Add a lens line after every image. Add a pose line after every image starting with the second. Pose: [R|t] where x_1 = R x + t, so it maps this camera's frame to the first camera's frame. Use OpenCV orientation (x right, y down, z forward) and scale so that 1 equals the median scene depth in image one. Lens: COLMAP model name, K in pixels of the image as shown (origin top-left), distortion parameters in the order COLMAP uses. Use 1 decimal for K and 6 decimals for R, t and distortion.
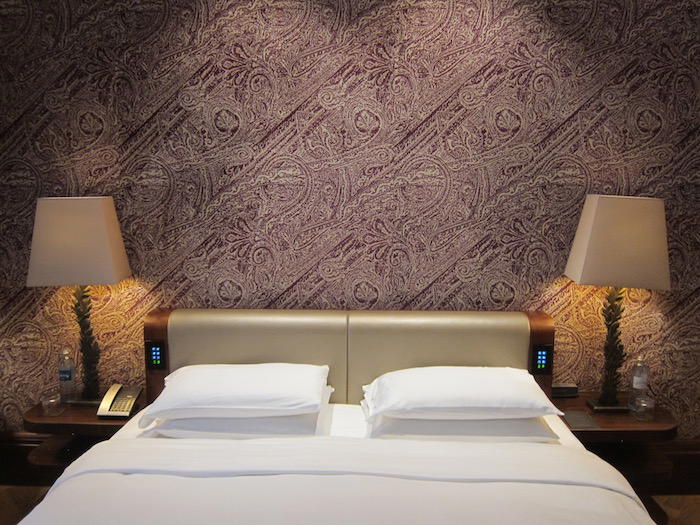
lens RADIAL K [[586.2, 0, 346.6], [0, 586.2, 256.9], [0, 0, 1]] dist [-0.070858, 0.043058]
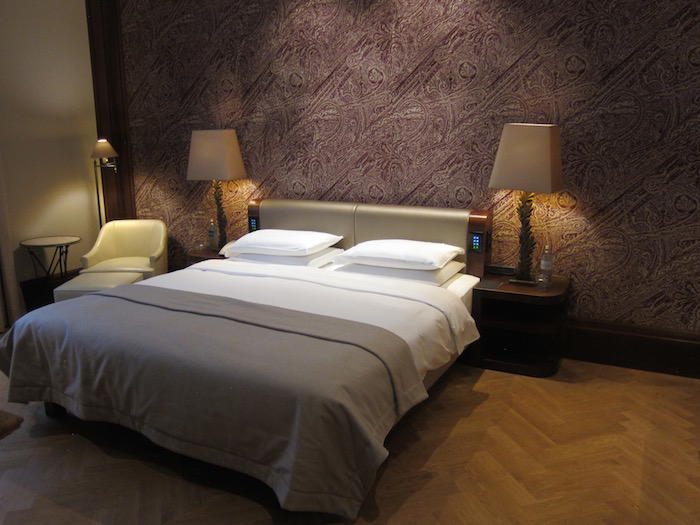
lens RADIAL K [[586.2, 0, 354.7], [0, 586.2, 262.9], [0, 0, 1]] dist [-0.070858, 0.043058]
pose [[0.897155, 0.086538, -0.433156, 0.671824], [-0.040318, 0.992571, 0.114793, 0.073121], [0.439872, -0.085524, 0.893979, -0.392913]]
